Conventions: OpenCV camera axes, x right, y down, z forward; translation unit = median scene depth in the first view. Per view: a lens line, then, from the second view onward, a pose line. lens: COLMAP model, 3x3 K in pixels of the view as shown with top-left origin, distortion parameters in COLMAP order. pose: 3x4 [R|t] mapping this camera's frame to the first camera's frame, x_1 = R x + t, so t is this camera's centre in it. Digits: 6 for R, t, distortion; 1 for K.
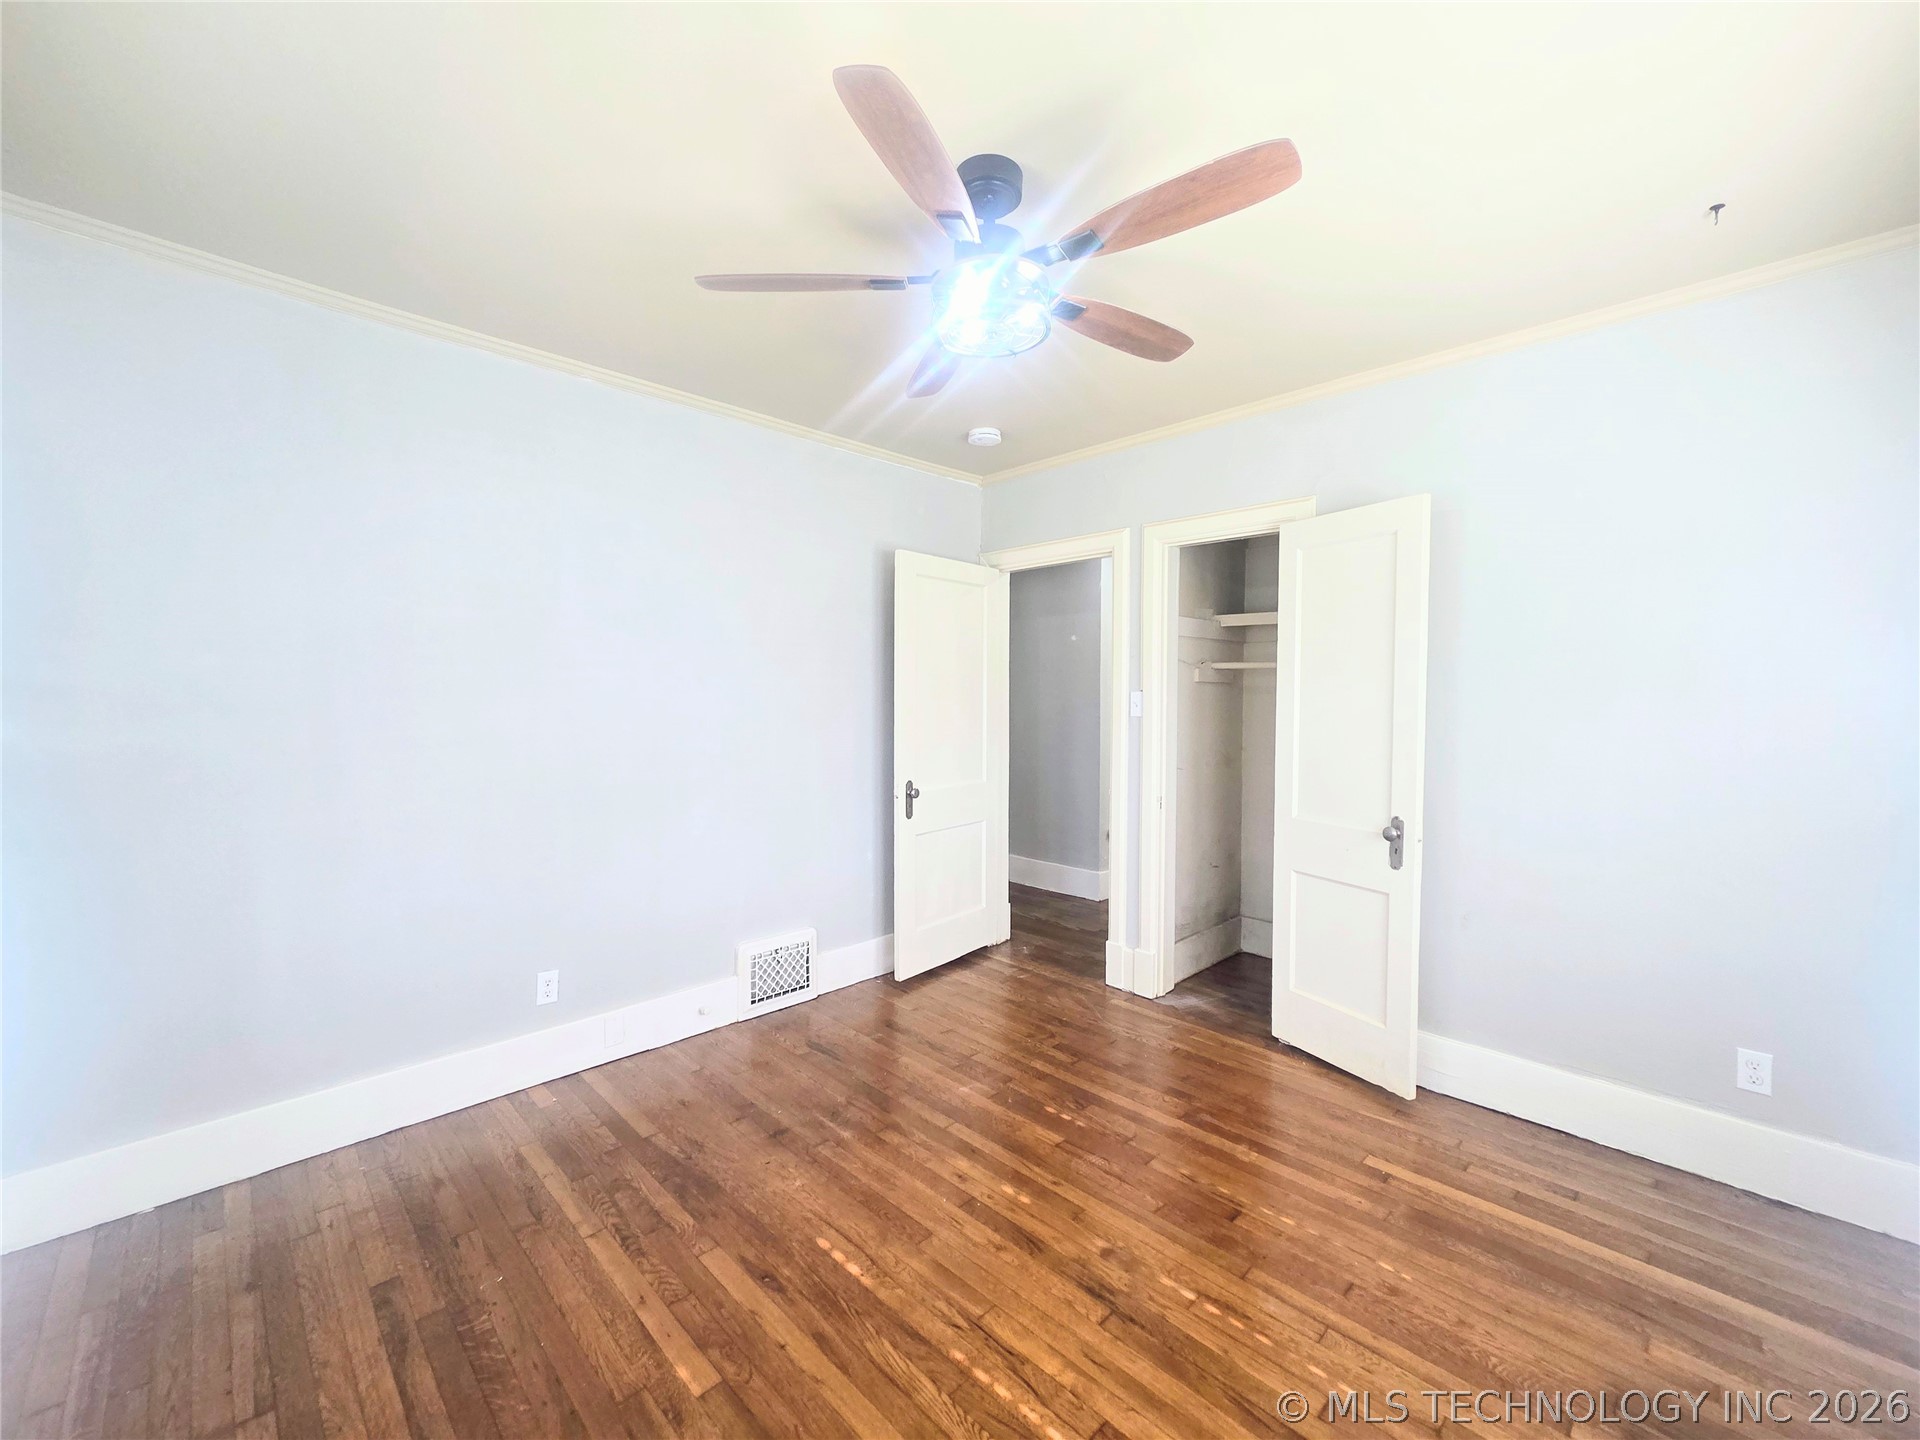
lens RADIAL K [[785.0, 0, 959.9], [0, 785.0, 713.7], [0, 0, 1]] dist [-0.001949, -0.000724]
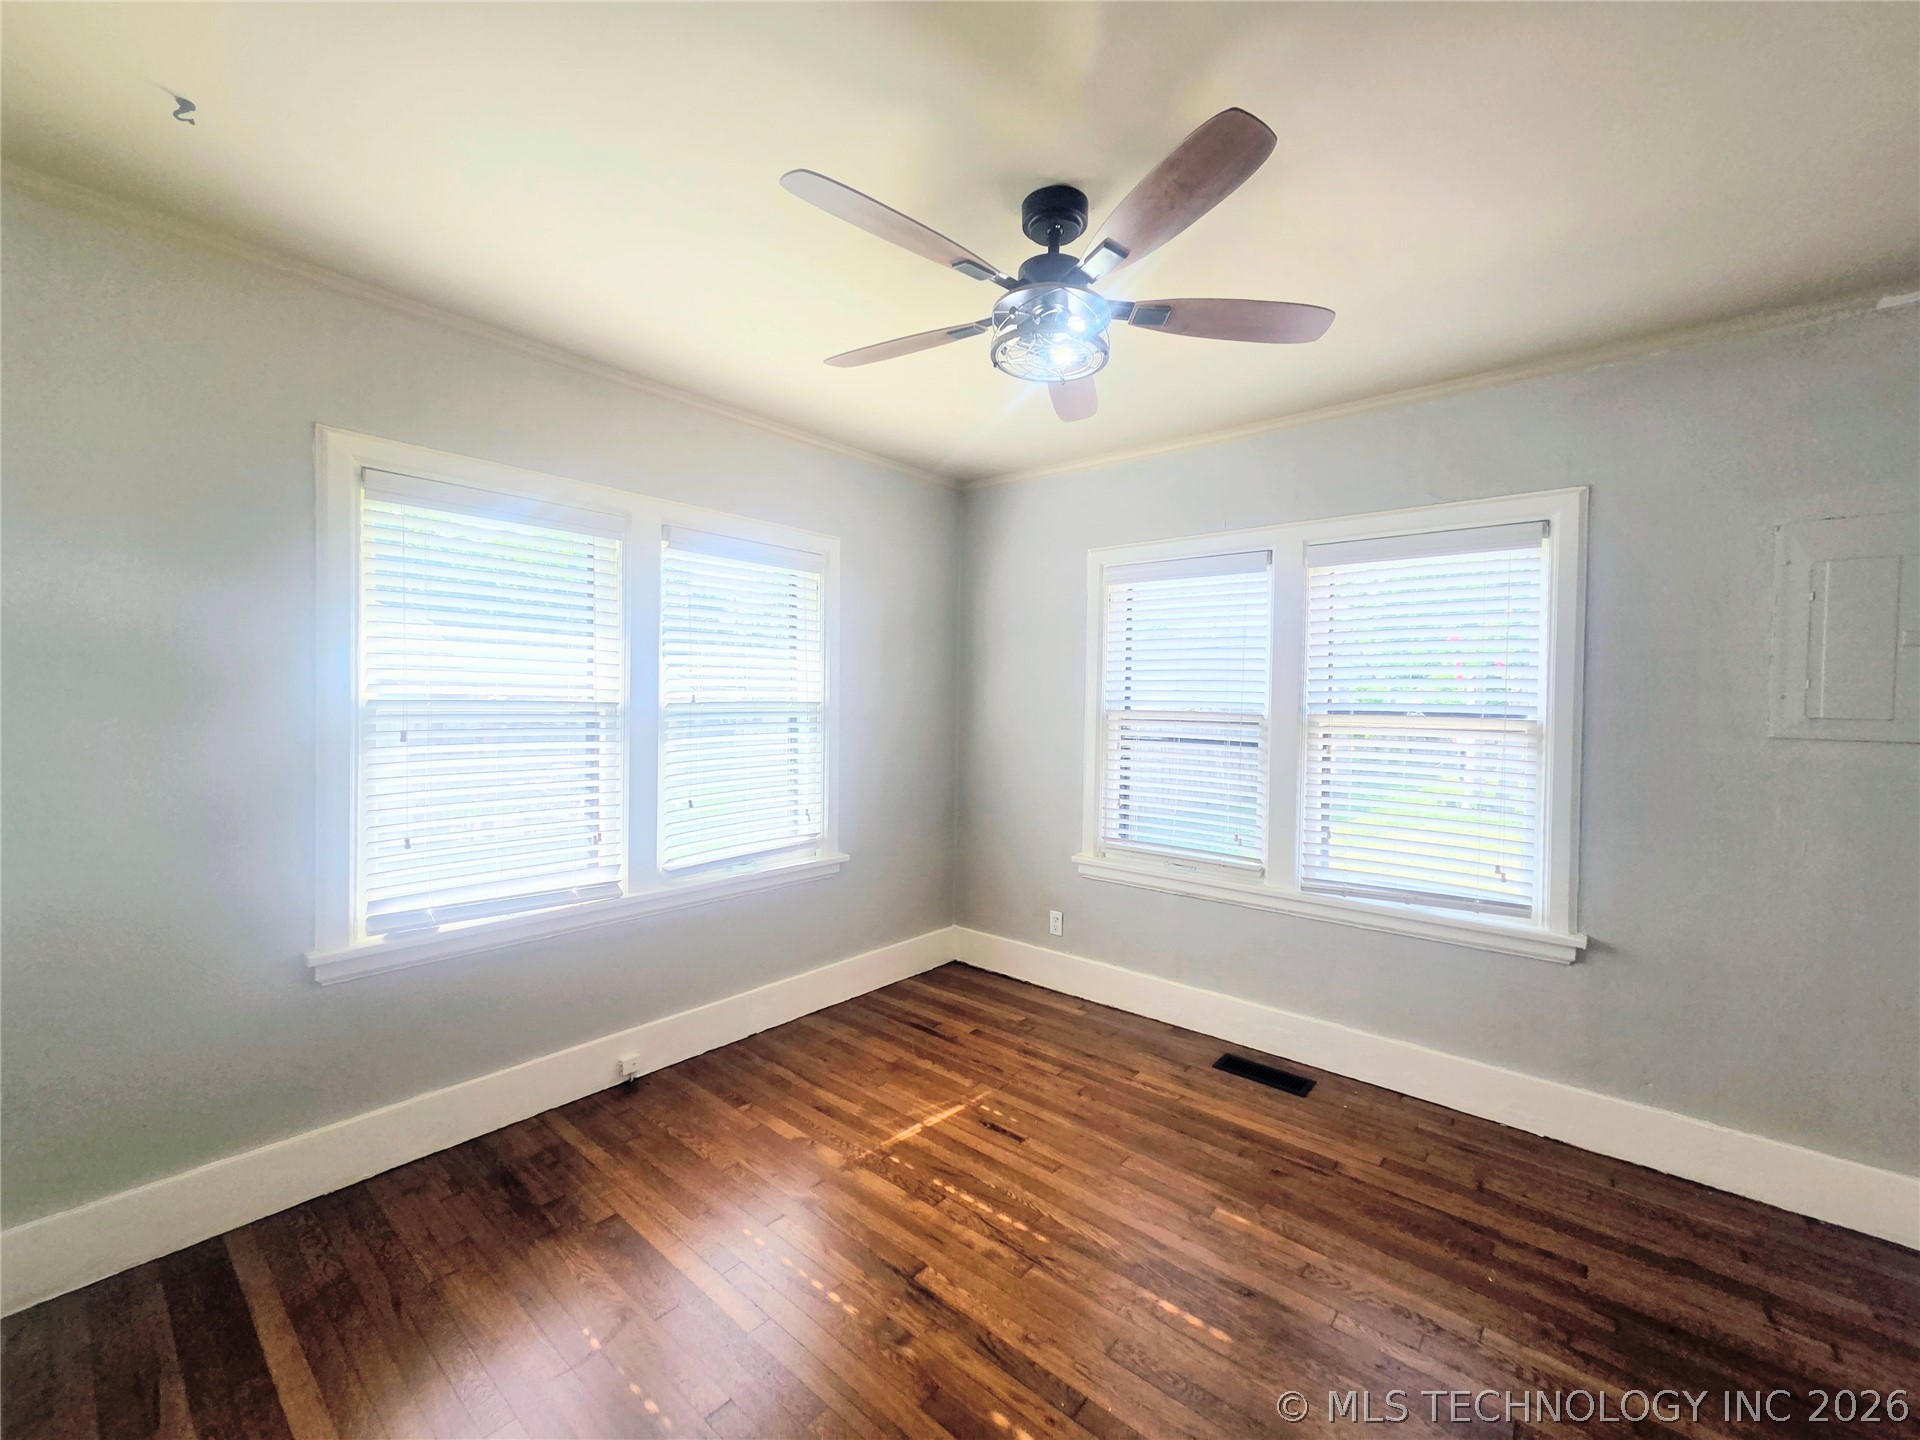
lens RADIAL K [[785.0, 0, 960.6], [0, 785.0, 715.8], [0, 0, 1]] dist [-0.001949, -0.000724]
pose [[-0.995883, -0.020877, -0.088216, 0.234859], [-0.025503, 0.998340, 0.051644, -0.072181], [0.086991, 0.053681, -0.994762, 2.000669]]
